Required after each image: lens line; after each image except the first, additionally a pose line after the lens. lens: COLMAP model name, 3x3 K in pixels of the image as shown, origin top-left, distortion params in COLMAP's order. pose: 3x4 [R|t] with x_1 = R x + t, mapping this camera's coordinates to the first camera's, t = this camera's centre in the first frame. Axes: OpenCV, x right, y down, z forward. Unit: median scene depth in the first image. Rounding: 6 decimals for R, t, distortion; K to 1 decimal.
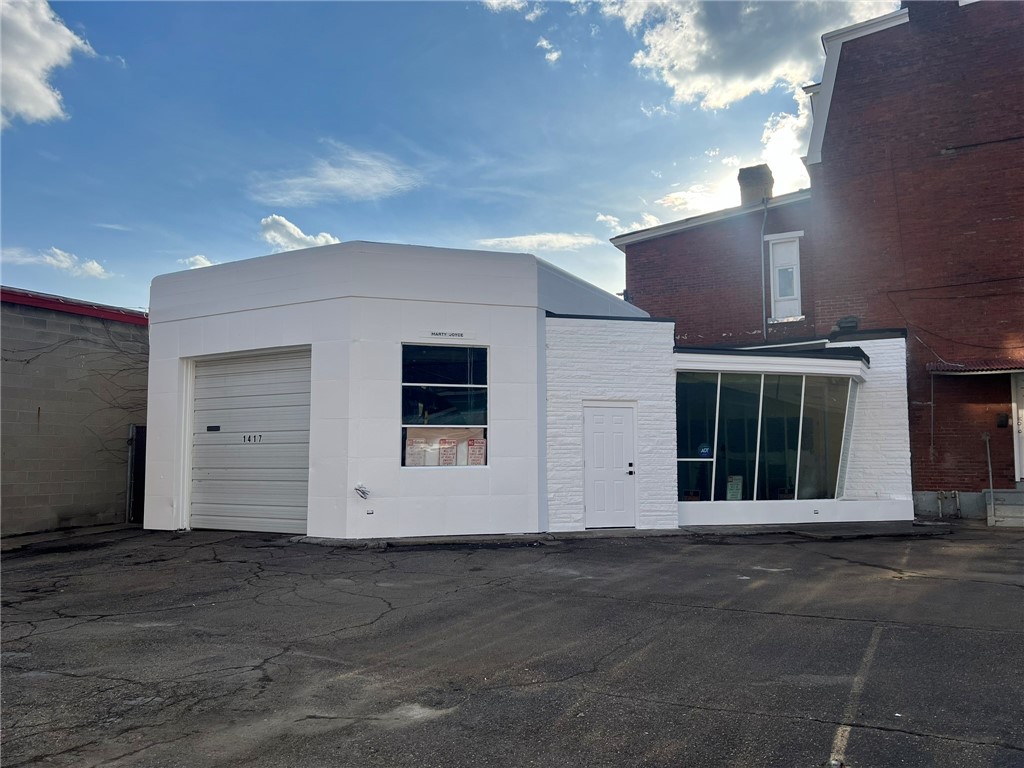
lens RADIAL K [[765.1, 0, 514.0], [0, 765.1, 392.7], [0, 0, 1]] dist [0.060737, -0.072151]
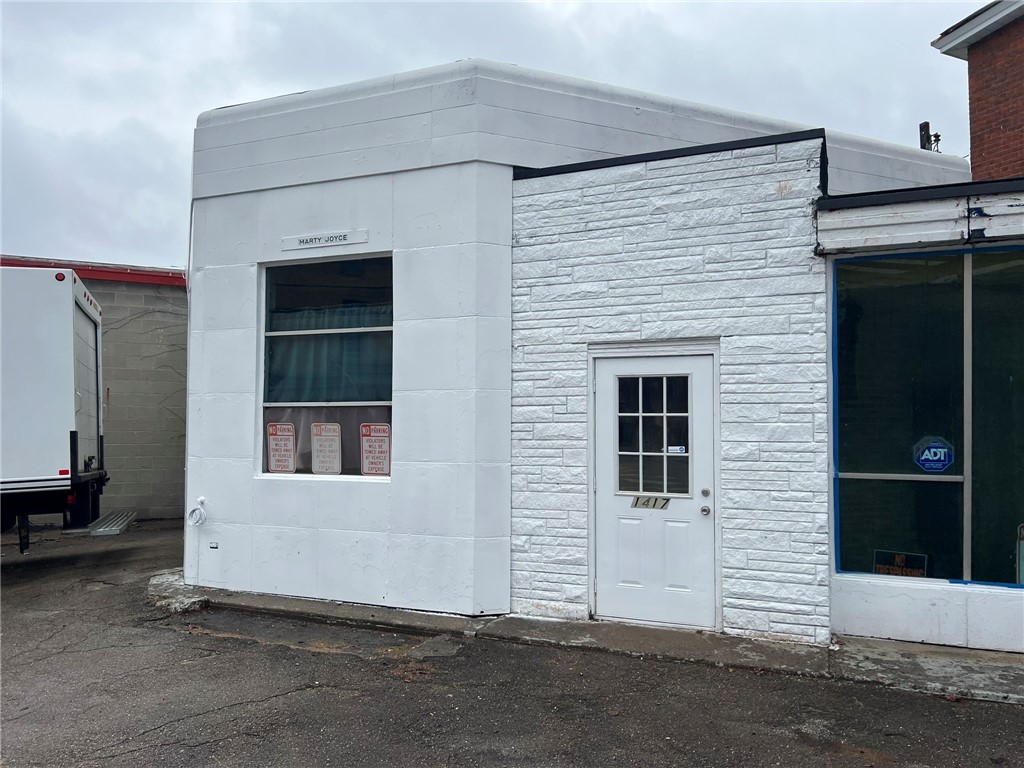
lens RADIAL K [[765.1, 0, 505.8], [0, 765.1, 394.1], [0, 0, 1]] dist [0.060737, -0.072151]
pose [[0.786602, -0.021477, -0.617087, 0.318649], [0.046575, 0.998611, 0.024614, 0.024711], [0.615701, -0.048103, 0.786510, 0.557669]]
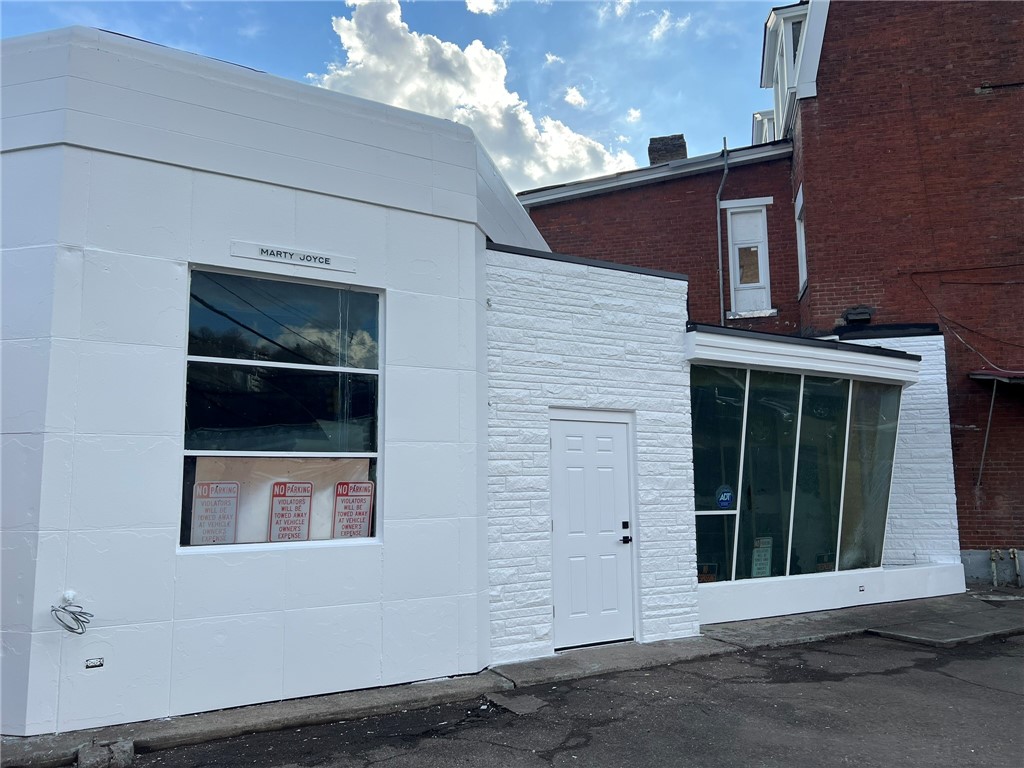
lens RADIAL K [[765.1, 0, 517.0], [0, 765.1, 392.1], [0, 0, 1]] dist [0.060737, -0.072151]
pose [[0.967535, 0.025382, 0.251459, -0.064228], [-0.014680, 0.998908, -0.044344, 0.021838], [-0.252310, 0.039213, 0.966852, 0.450702]]
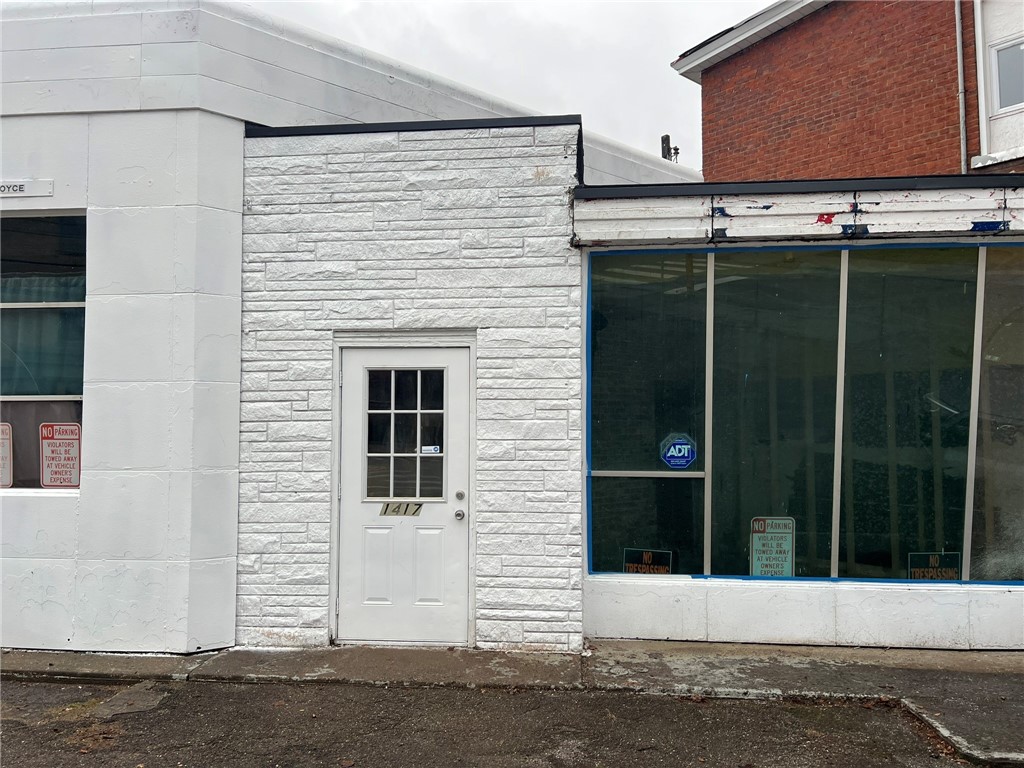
lens RADIAL K [[765.1, 0, 504.5], [0, 765.1, 390.0], [0, 0, 1]] dist [0.060737, -0.072151]
pose [[0.935013, -0.015793, -0.354261, 0.302913], [0.028768, 0.999093, 0.031388, 0.028983], [0.353444, -0.039540, 0.934620, 0.601316]]
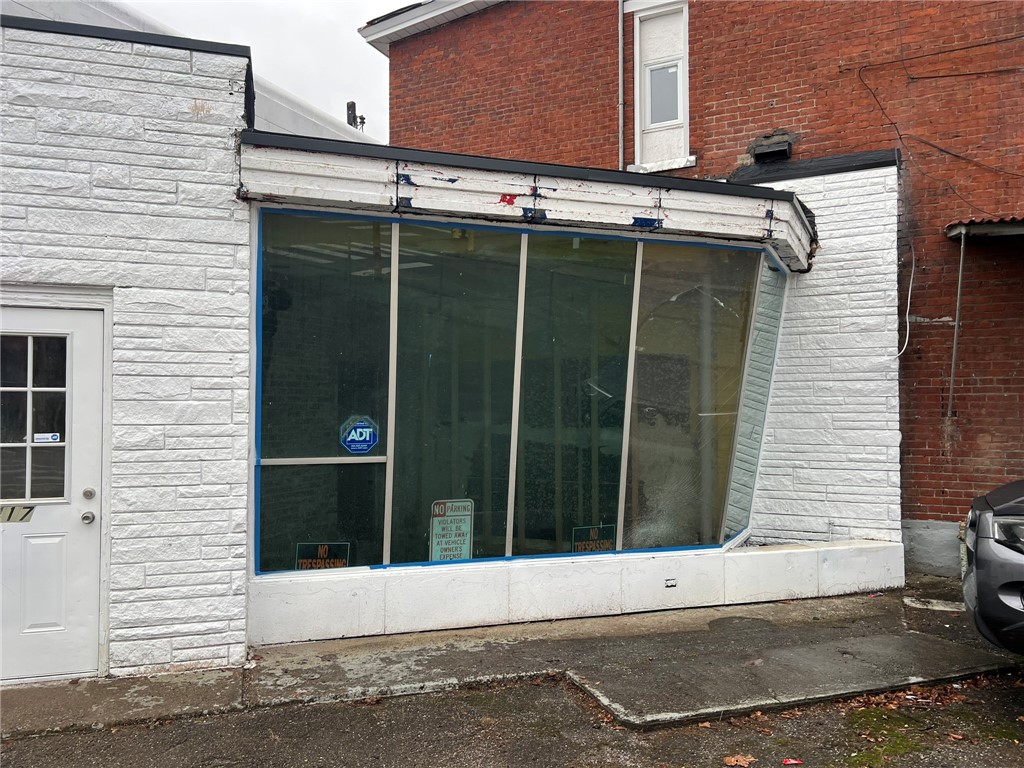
lens RADIAL K [[765.1, 0, 502.4], [0, 765.1, 396.5], [0, 0, 1]] dist [0.060737, -0.072151]
pose [[0.999320, 0.002344, 0.036785, 0.301055], [-0.004758, 0.997830, 0.065668, 0.032582], [-0.036552, -0.065798, 0.997163, 0.633771]]
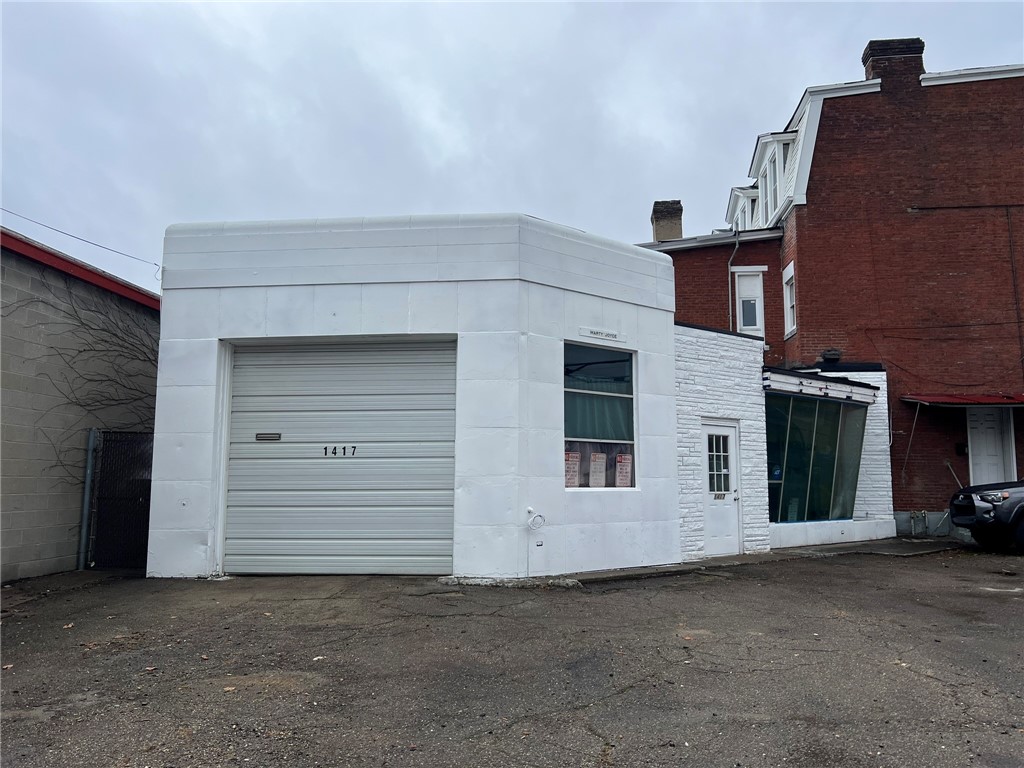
lens RADIAL K [[765.1, 0, 521.4], [0, 765.1, 383.9], [0, 0, 1]] dist [0.060737, -0.072151]
pose [[0.918782, 0.053817, 0.391080, -0.446944], [-0.038067, 0.998125, -0.047922, 0.021114], [-0.392926, 0.029142, 0.919108, 0.212841]]
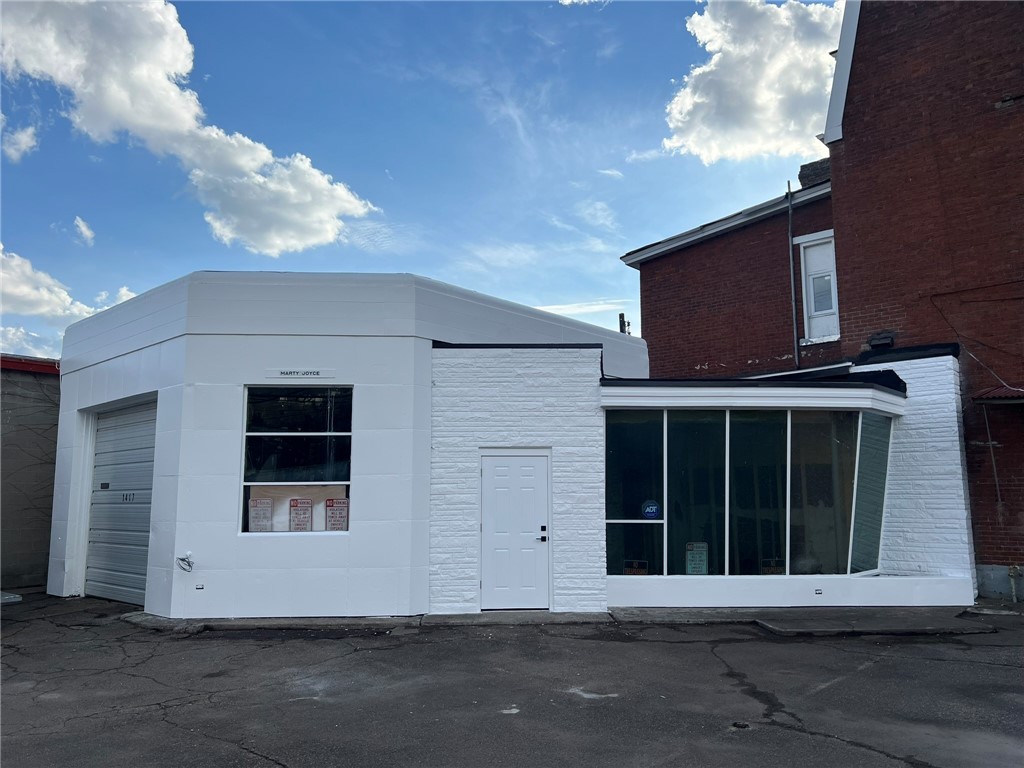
lens RADIAL K [[765.1, 0, 518.9], [0, 765.1, 395.4], [0, 0, 1]] dist [0.060737, -0.072151]
pose [[0.973960, -0.032100, -0.224437, 0.294824], [0.021033, 0.998450, -0.051526, -0.003291], [0.225743, 0.045464, 0.973126, 0.204353]]
